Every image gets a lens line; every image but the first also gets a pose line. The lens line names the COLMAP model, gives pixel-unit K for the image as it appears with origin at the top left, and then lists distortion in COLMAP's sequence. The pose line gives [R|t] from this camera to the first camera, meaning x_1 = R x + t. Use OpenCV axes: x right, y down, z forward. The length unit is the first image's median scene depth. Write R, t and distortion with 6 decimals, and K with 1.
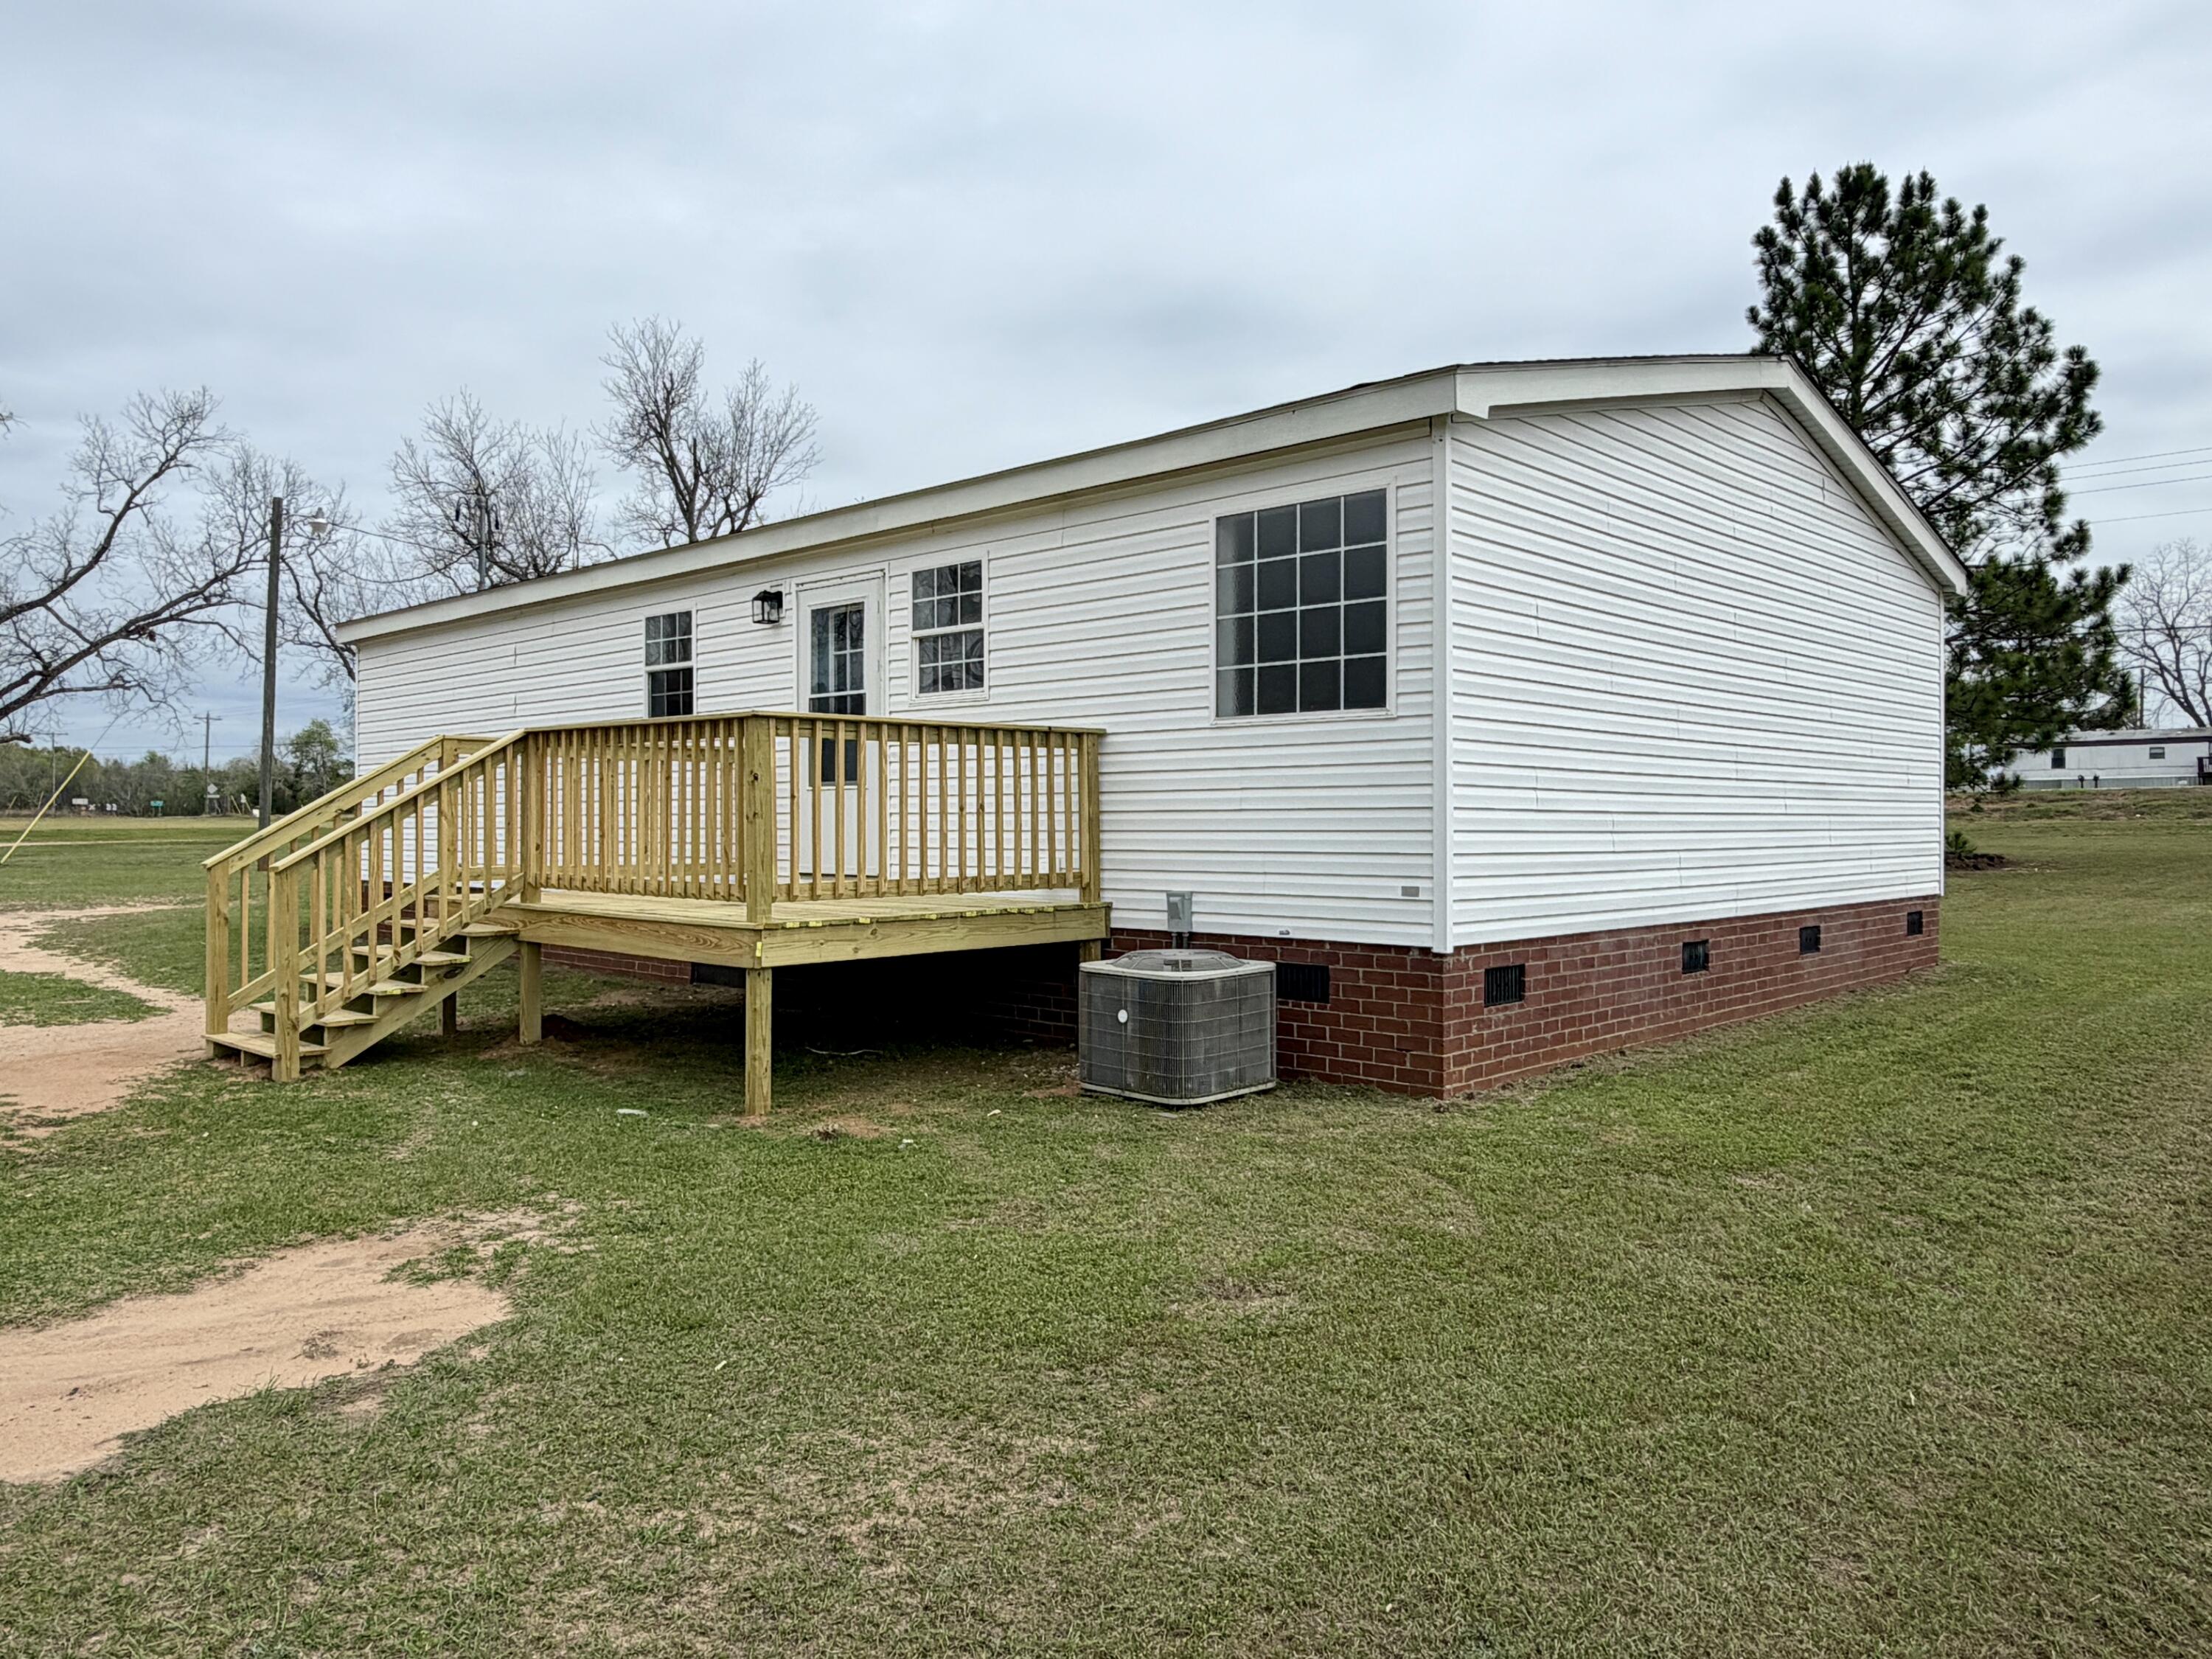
lens RADIAL K [[1528.9, 0, 1106.9], [0, 1528.9, 825.1], [0, 0, 1]] dist [-0.003538, -0.001062]
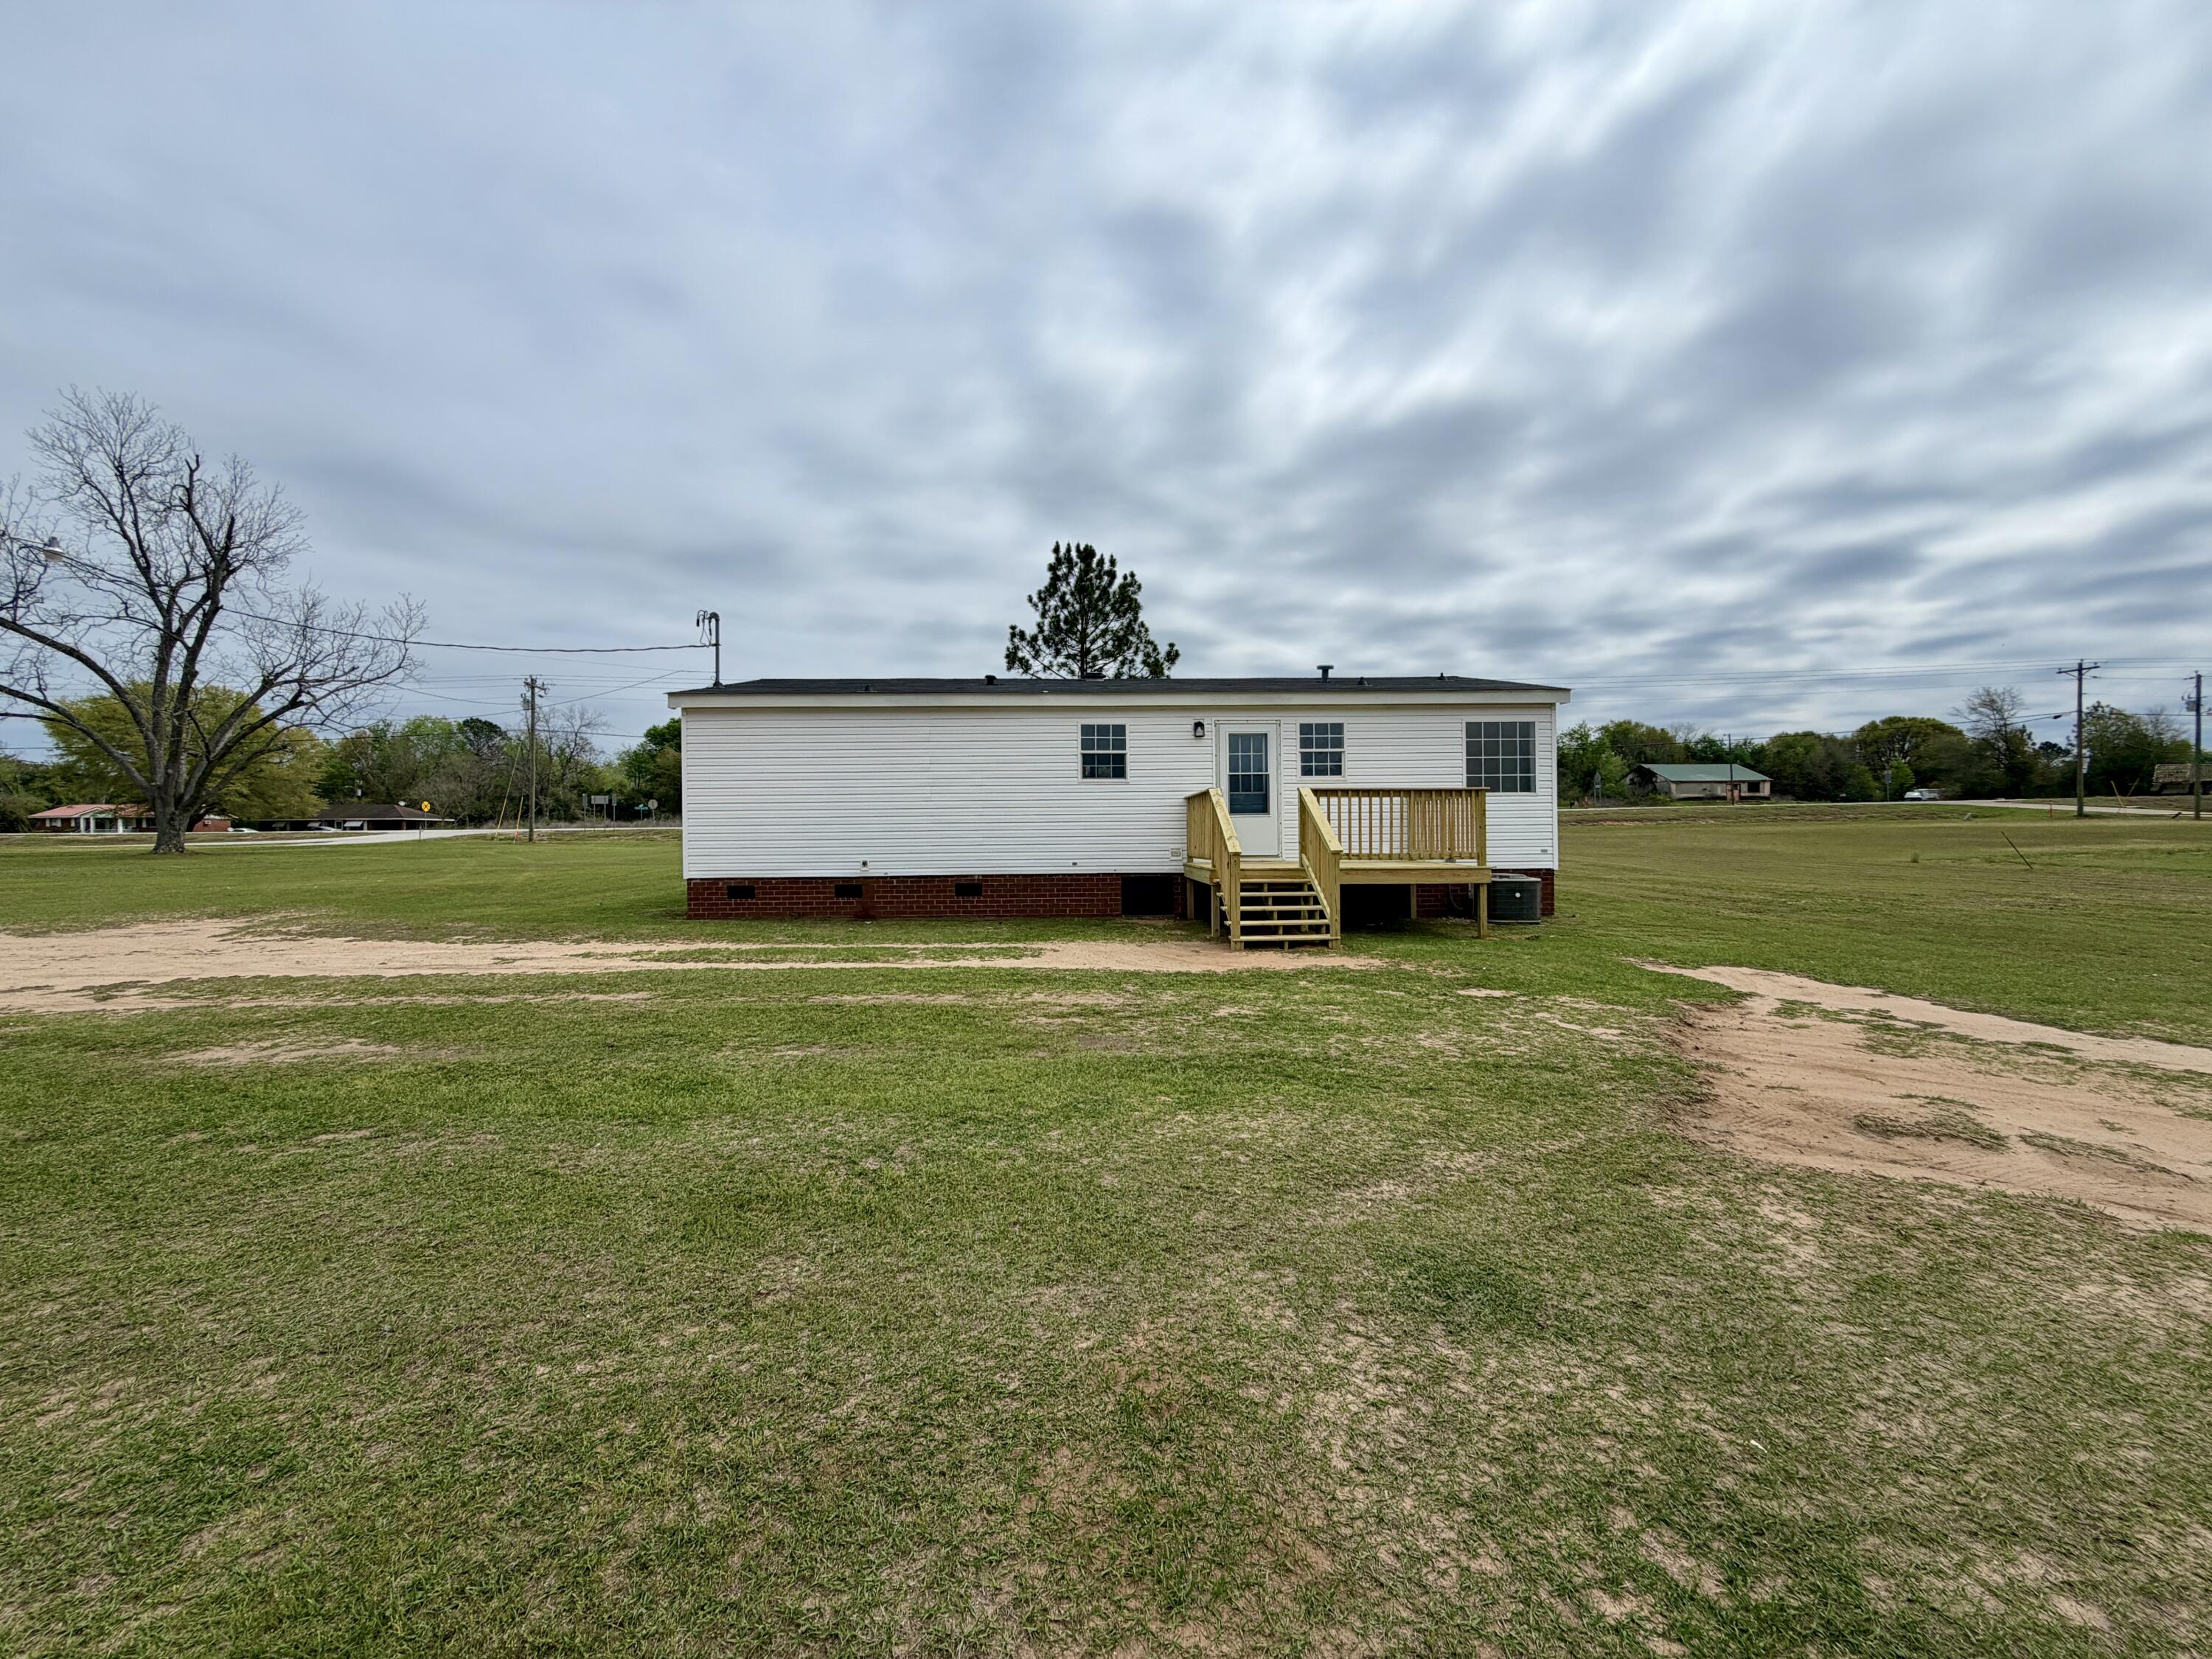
lens RADIAL K [[885.0, 0, 1098.7], [0, 885.0, 830.0], [0, 0, 1]] dist [-0.001003, 0.000184]
pose [[0.700599, 0.003065, 0.713549, -1.283140], [0.012871, 0.999774, -0.016931, 0.014276], [-0.713439, 0.021046, 0.700401, 0.281663]]
